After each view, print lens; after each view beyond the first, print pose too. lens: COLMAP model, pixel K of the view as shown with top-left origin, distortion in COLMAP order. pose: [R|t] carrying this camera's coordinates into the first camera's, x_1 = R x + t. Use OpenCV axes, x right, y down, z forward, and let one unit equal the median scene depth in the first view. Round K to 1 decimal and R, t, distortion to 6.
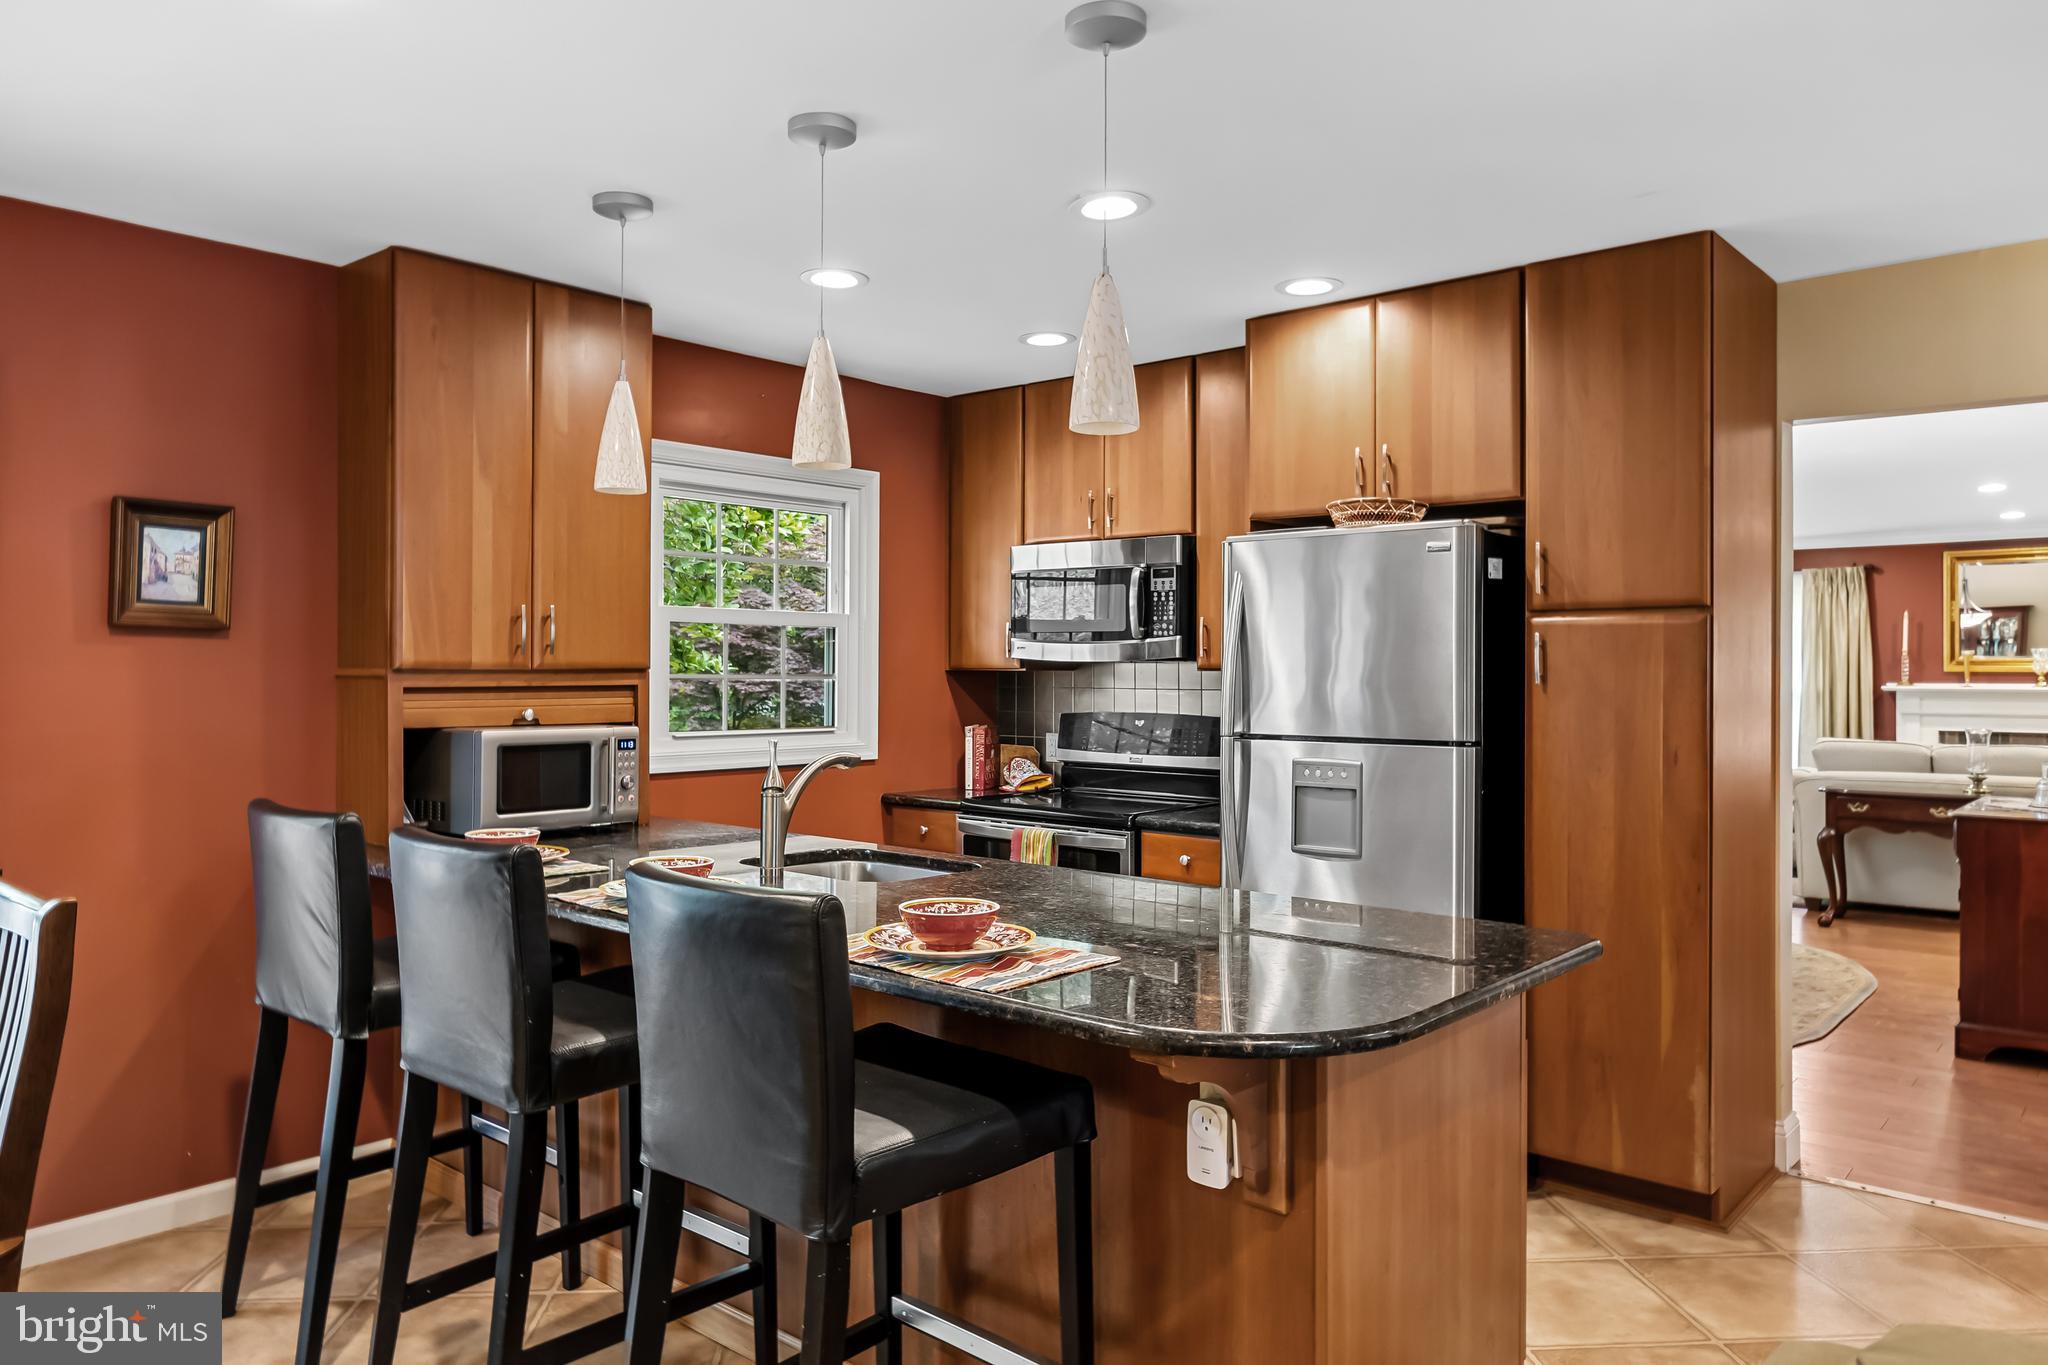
lens RADIAL K [[1391.7, 0, 1015.2], [0, 1391.7, 666.8], [0, 0, 1]] dist [0.011920, -0.010575]
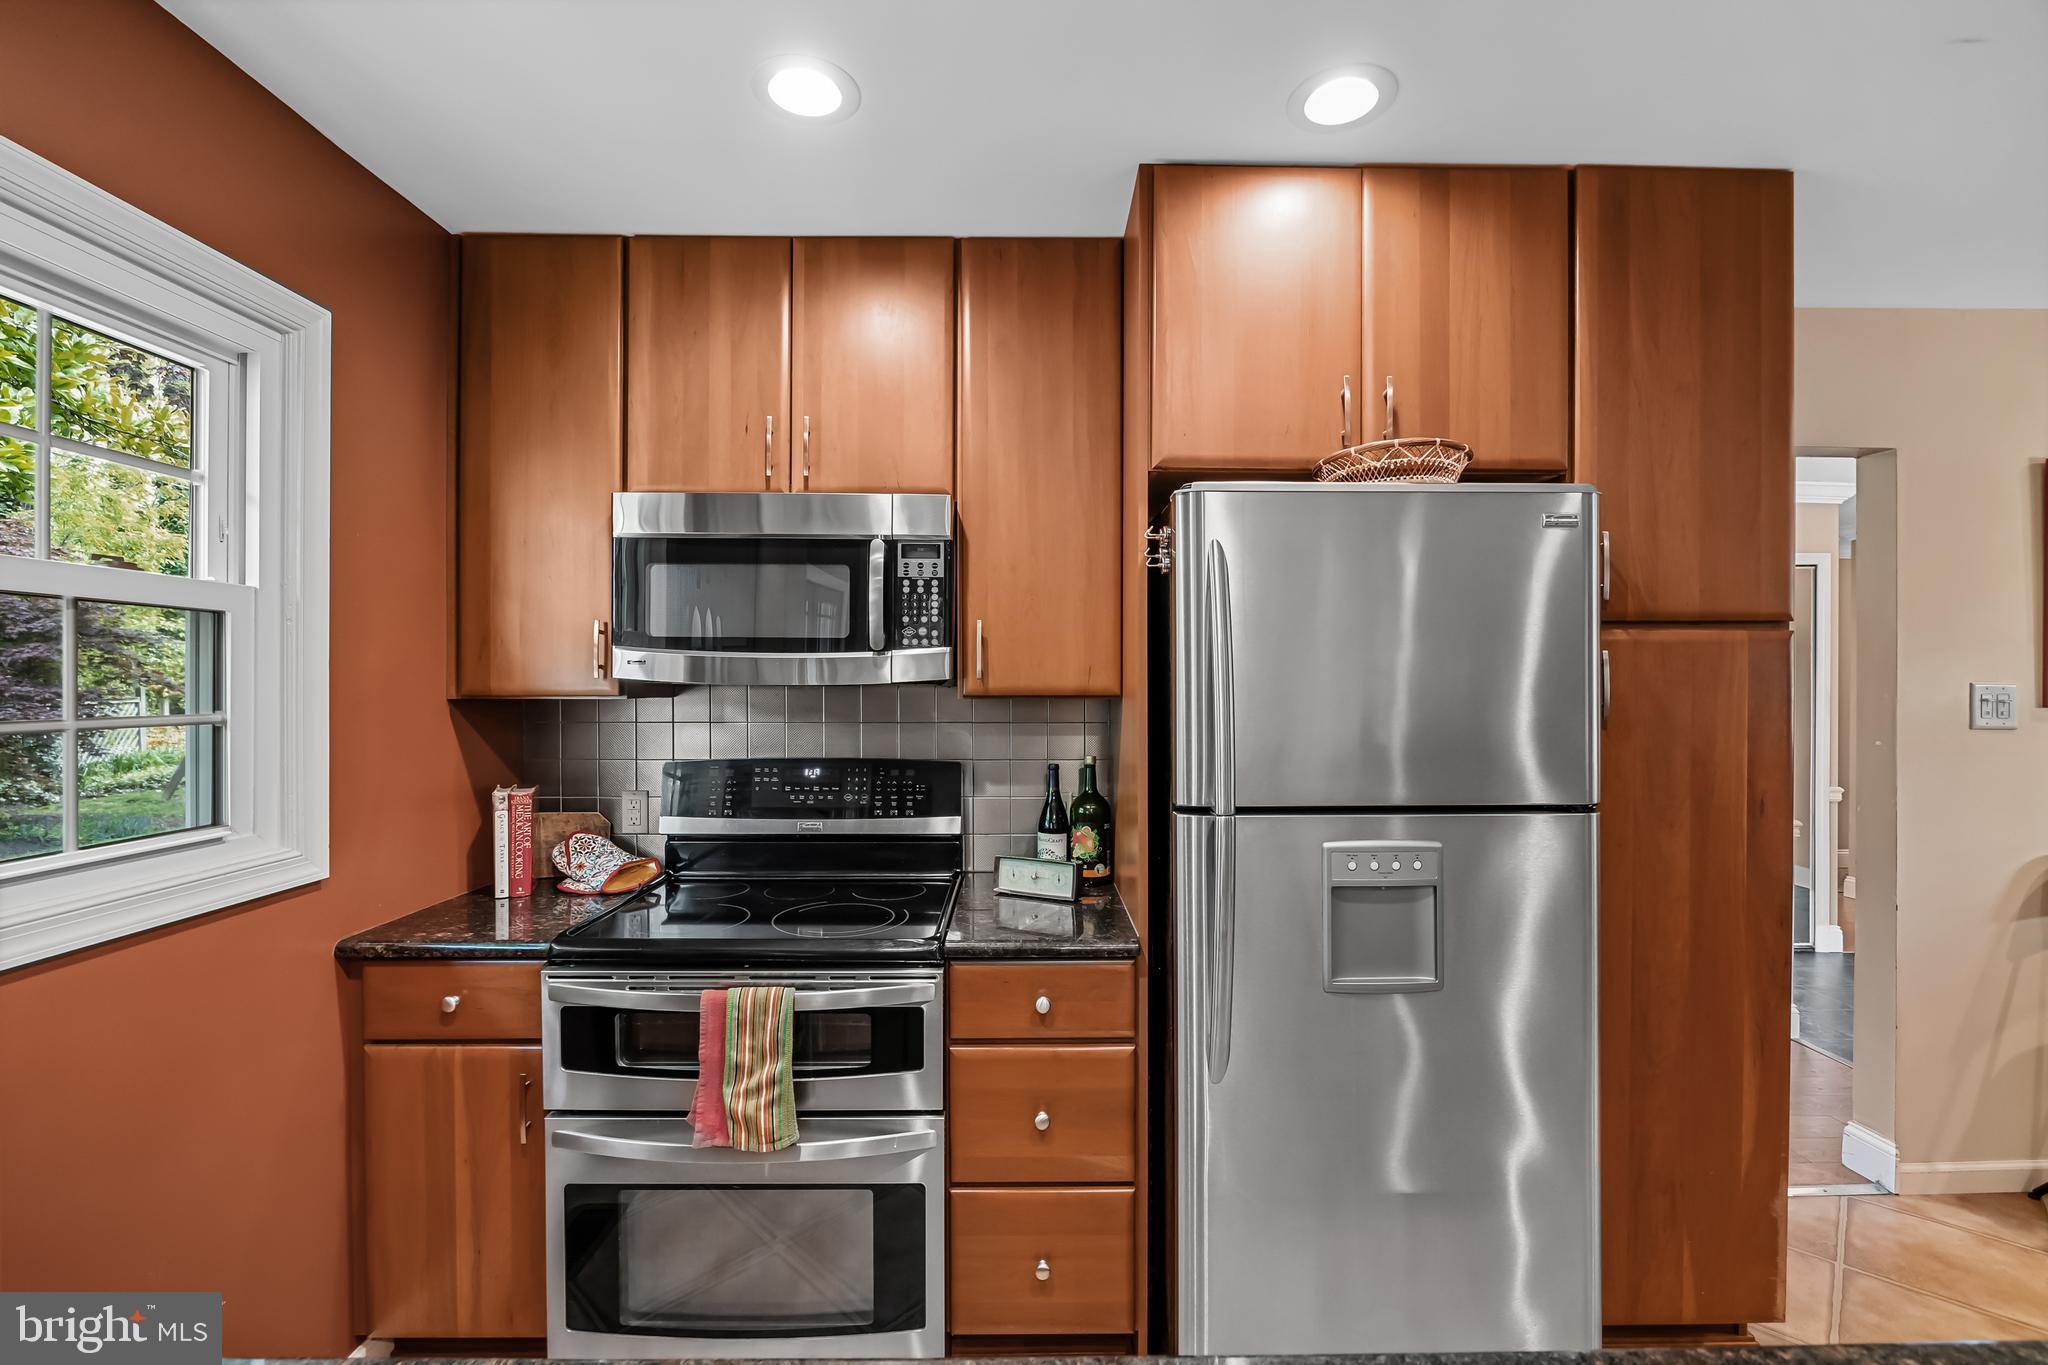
lens RADIAL K [[882.0, 0, 1030.9], [0, 882.0, 684.4], [0, 0, 1]] dist [-0.019688, -0.000540]
pose [[0.740131, -0.003205, 0.672455, -0.174461], [0.000410, 0.999991, 0.004316, -0.007608], [-0.672462, -0.002918, 0.740126, 0.847565]]
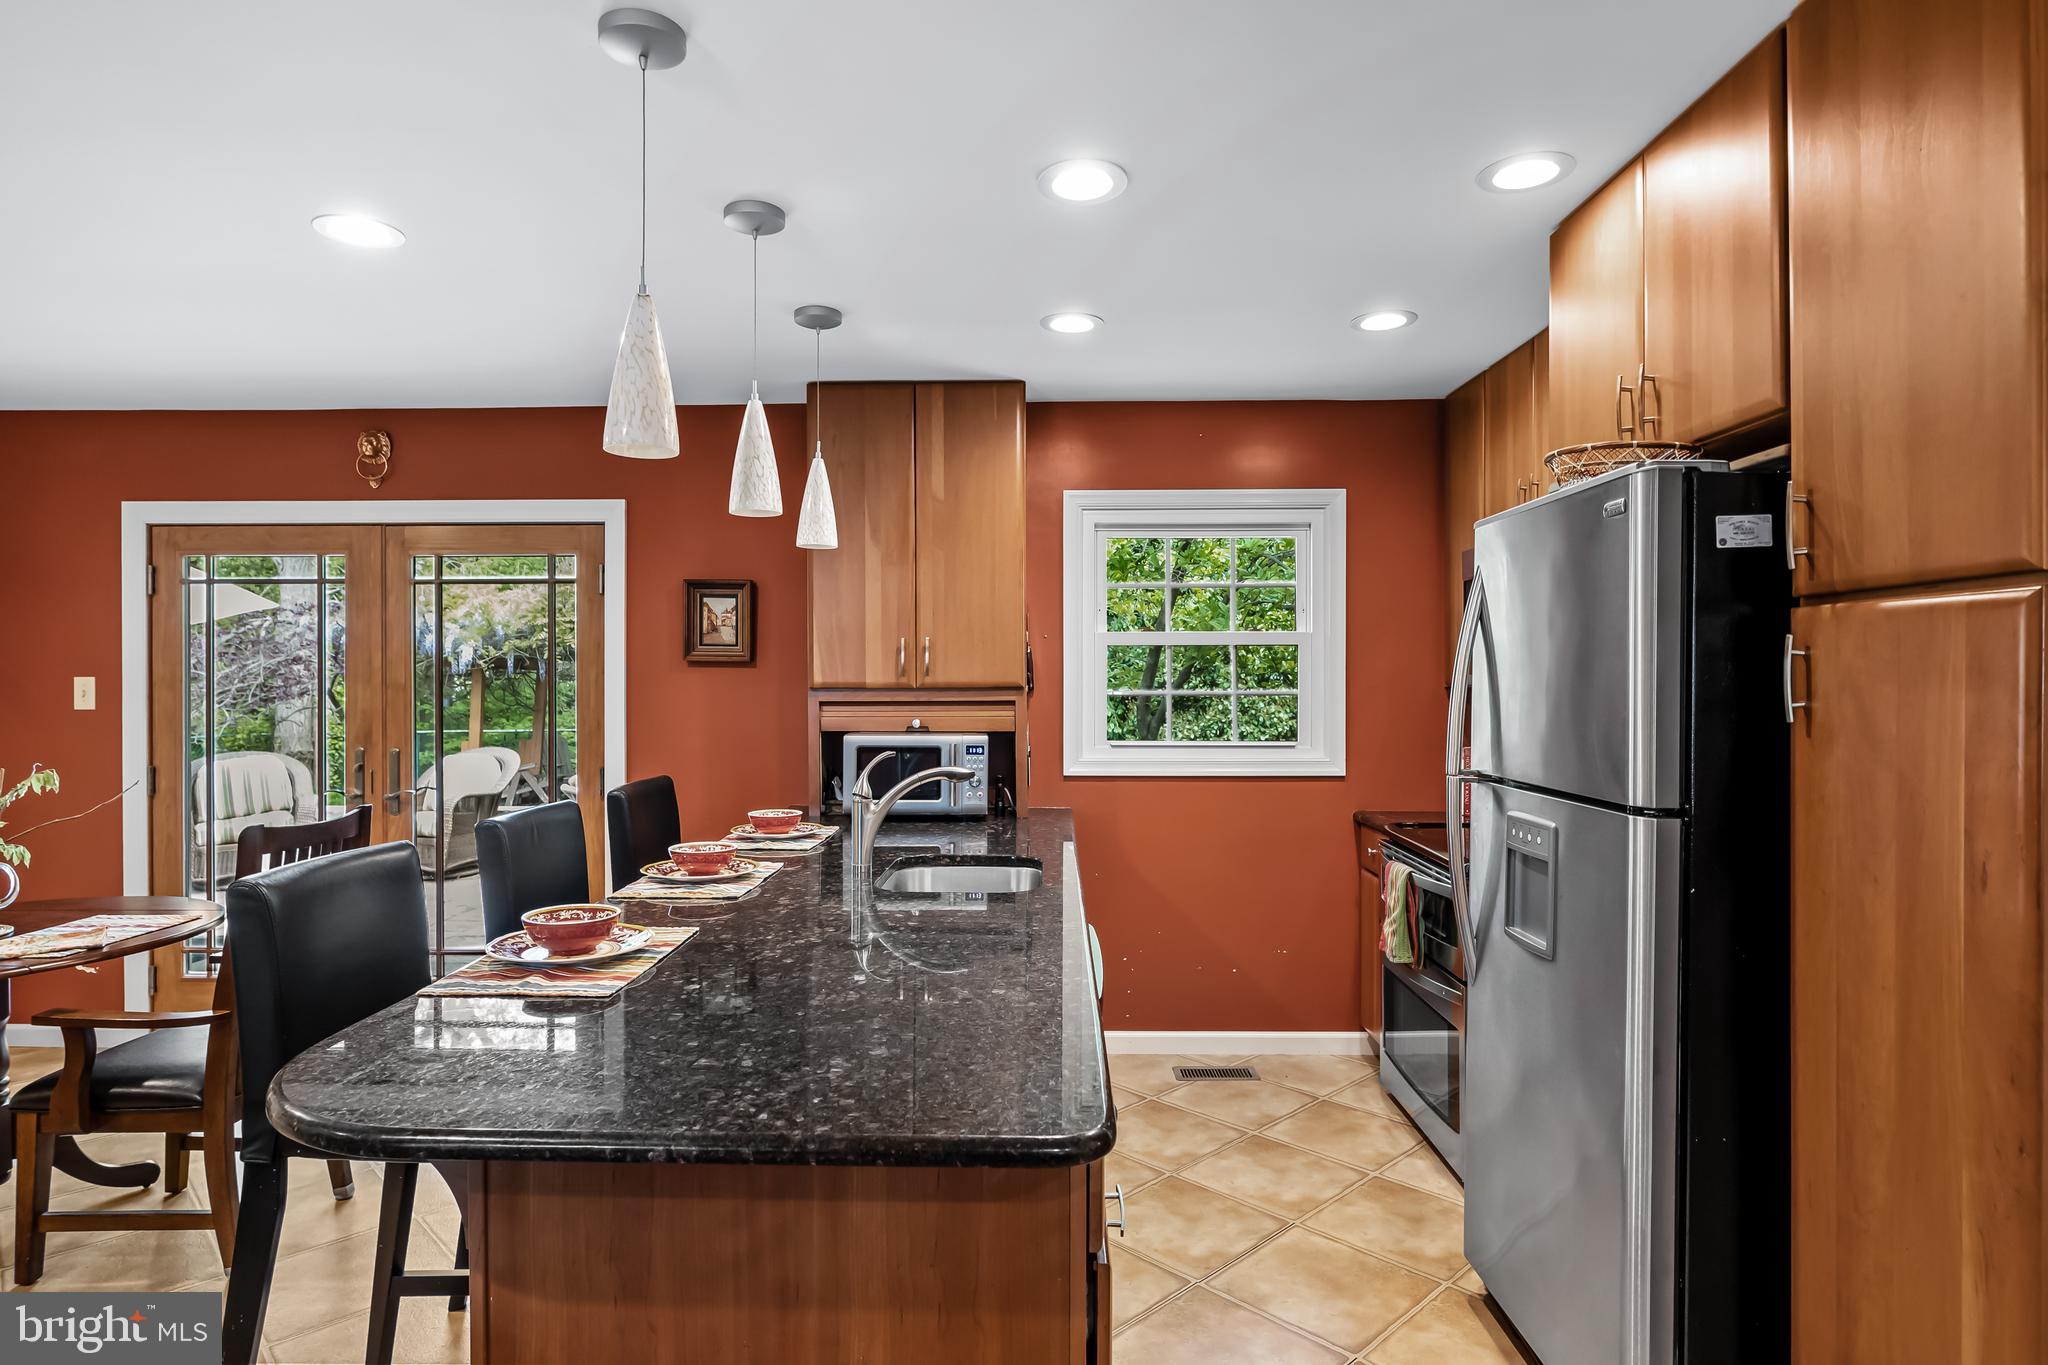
lens RADIAL K [[1109.0, 0, 1013.2], [0, 1109.0, 675.3], [0, 0, 1]] dist [0.006697, -0.007682]
pose [[0.635185, -0.005451, -0.772341, 0.520611], [0.004273, 0.999985, -0.003543, -0.006264], [0.772348, -0.001050, 0.635199, 0.441960]]
